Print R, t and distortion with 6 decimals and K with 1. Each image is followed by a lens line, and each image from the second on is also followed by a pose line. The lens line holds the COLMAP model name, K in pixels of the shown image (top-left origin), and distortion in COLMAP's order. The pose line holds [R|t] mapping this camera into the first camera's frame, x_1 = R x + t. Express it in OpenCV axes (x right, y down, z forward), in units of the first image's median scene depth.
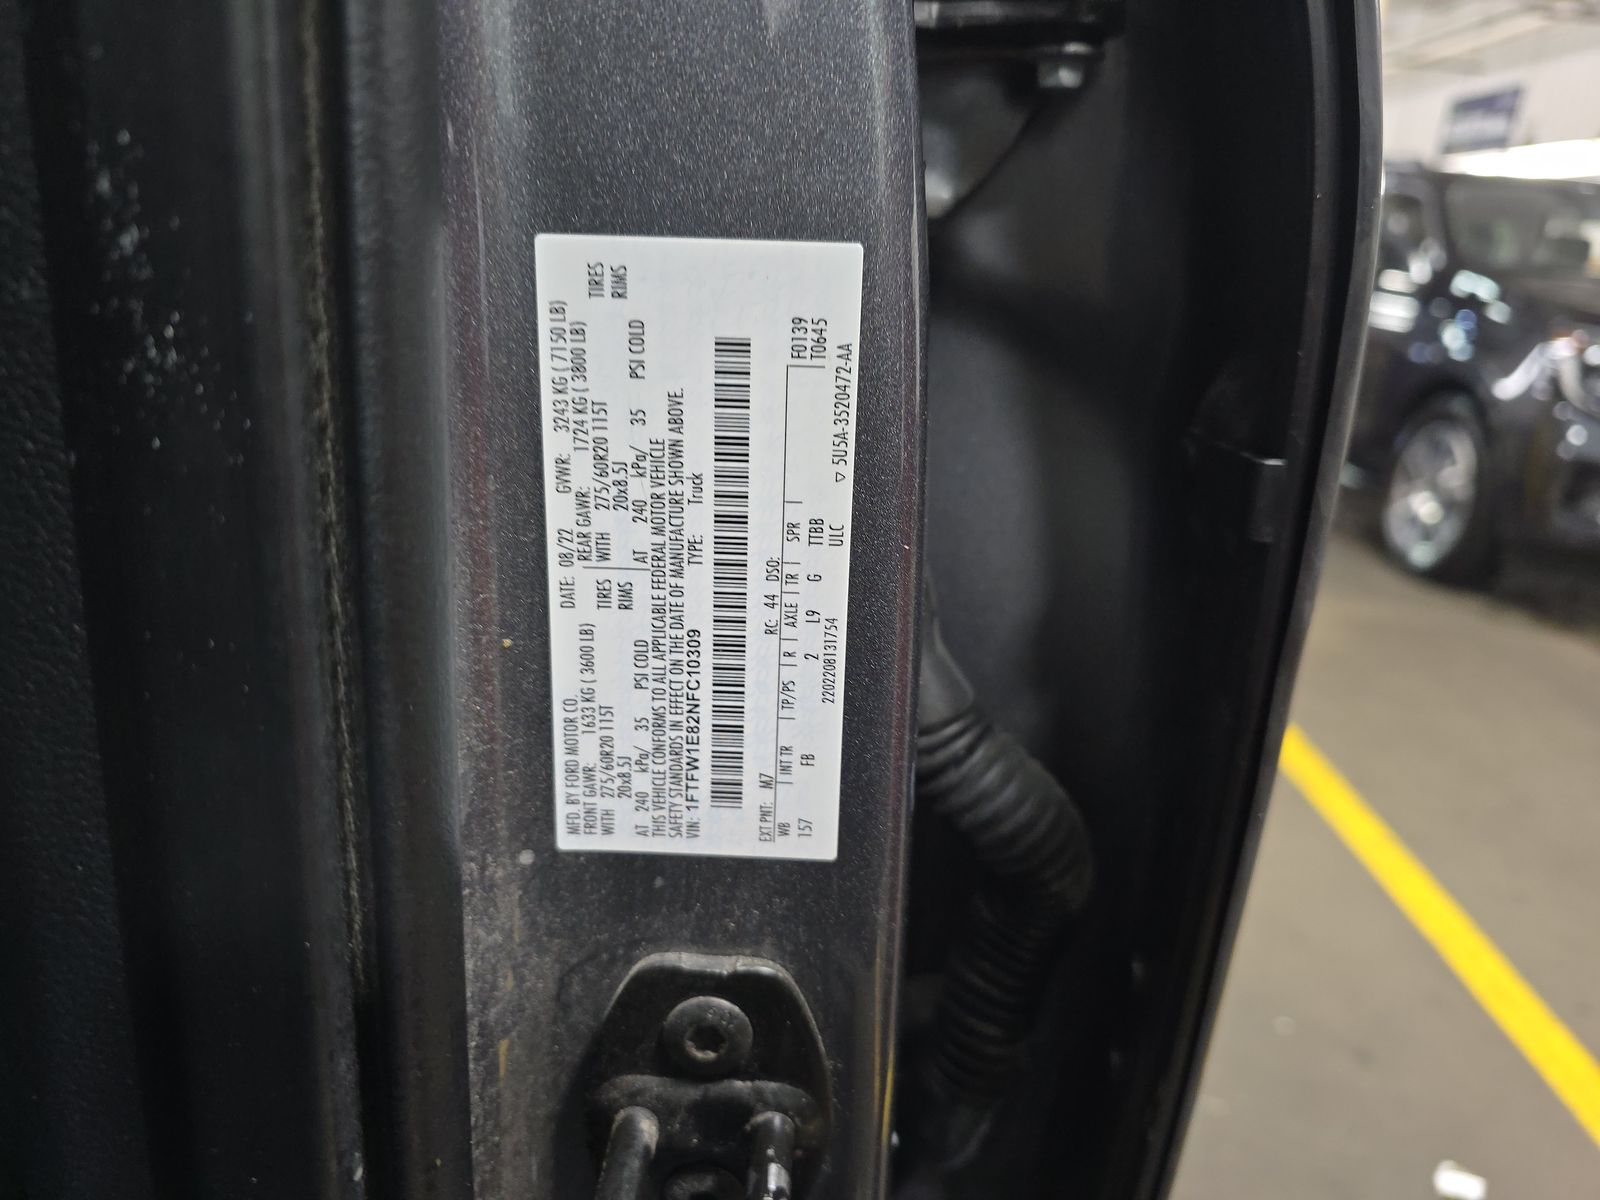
lens RADIAL K [[1063.6, 0, 800.1], [0, 1063.6, 600.6], [0, 0, 1]] dist [0.020394, -0.022642]
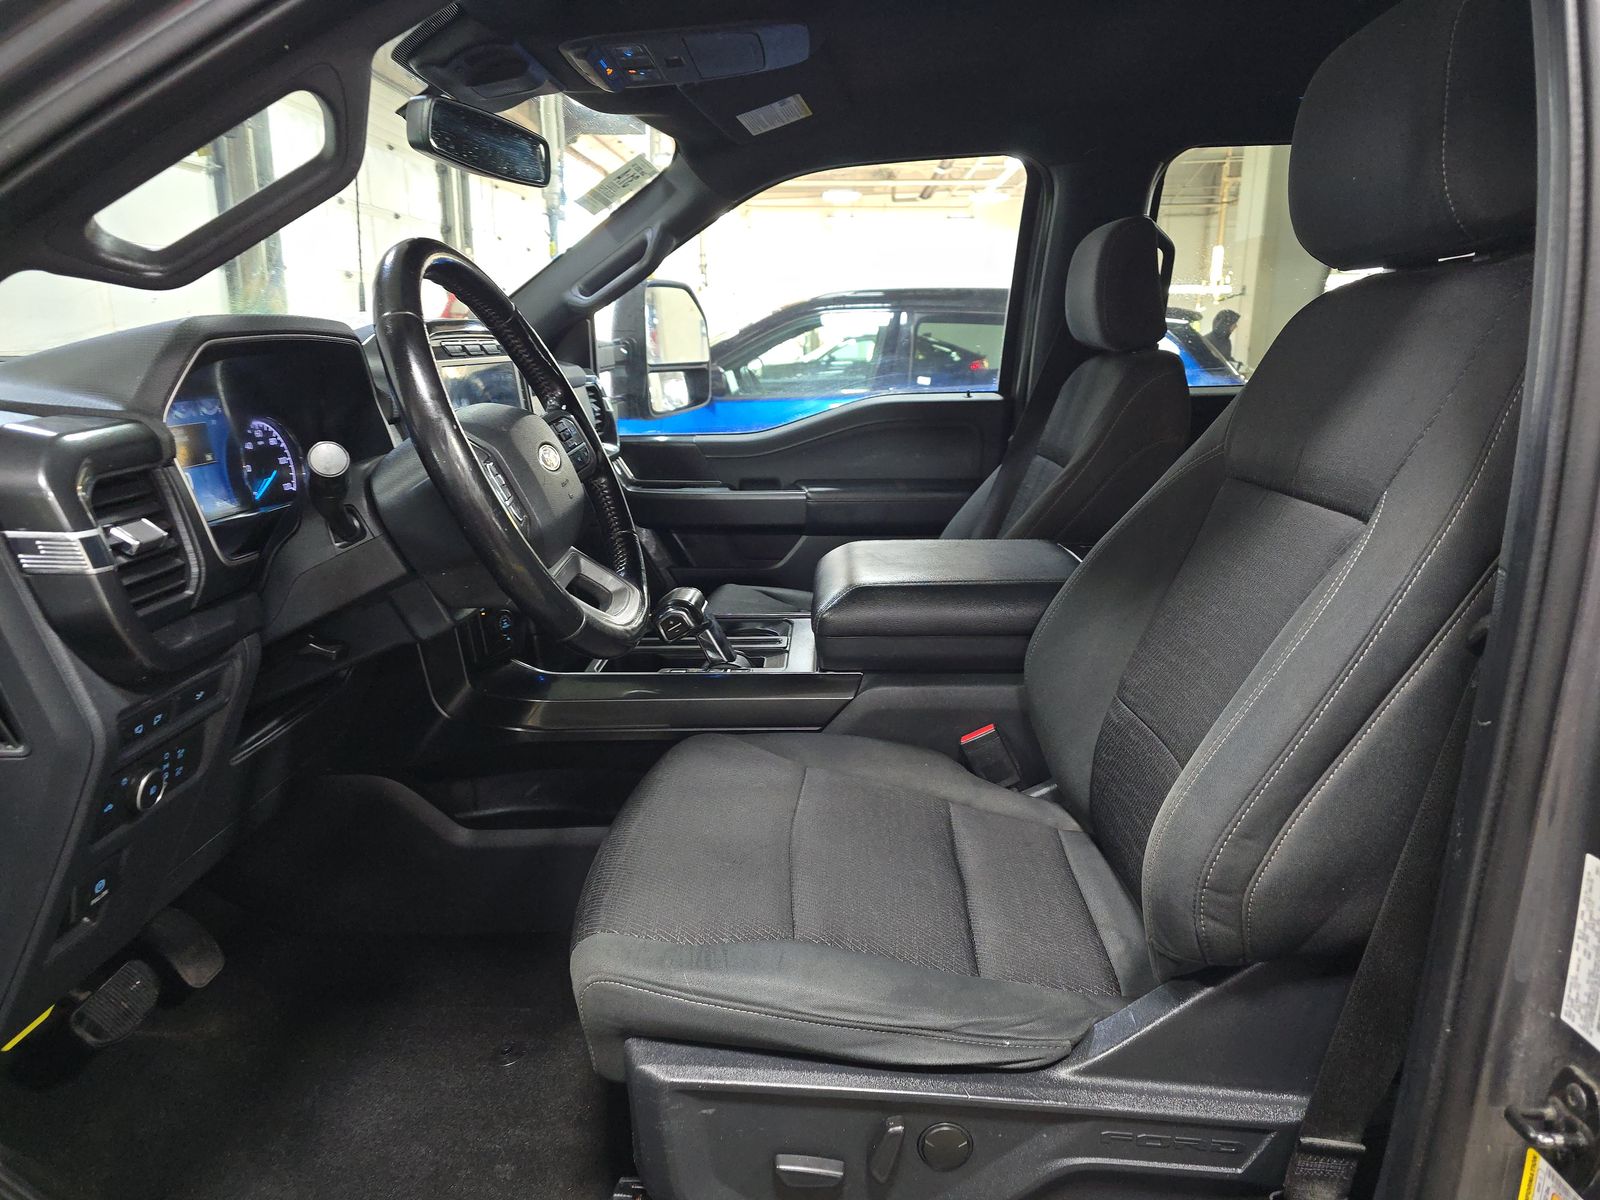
lens RADIAL K [[1063.6, 0, 798.6], [0, 1063.6, 602.2], [0, 0, 1]] dist [0.020394, -0.022642]
pose [[0.002112, 0.156494, -0.987677, 2.955911], [-0.291453, 0.944895, 0.149092, -0.823968], [0.956583, 0.287547, 0.047606, -1.871540]]
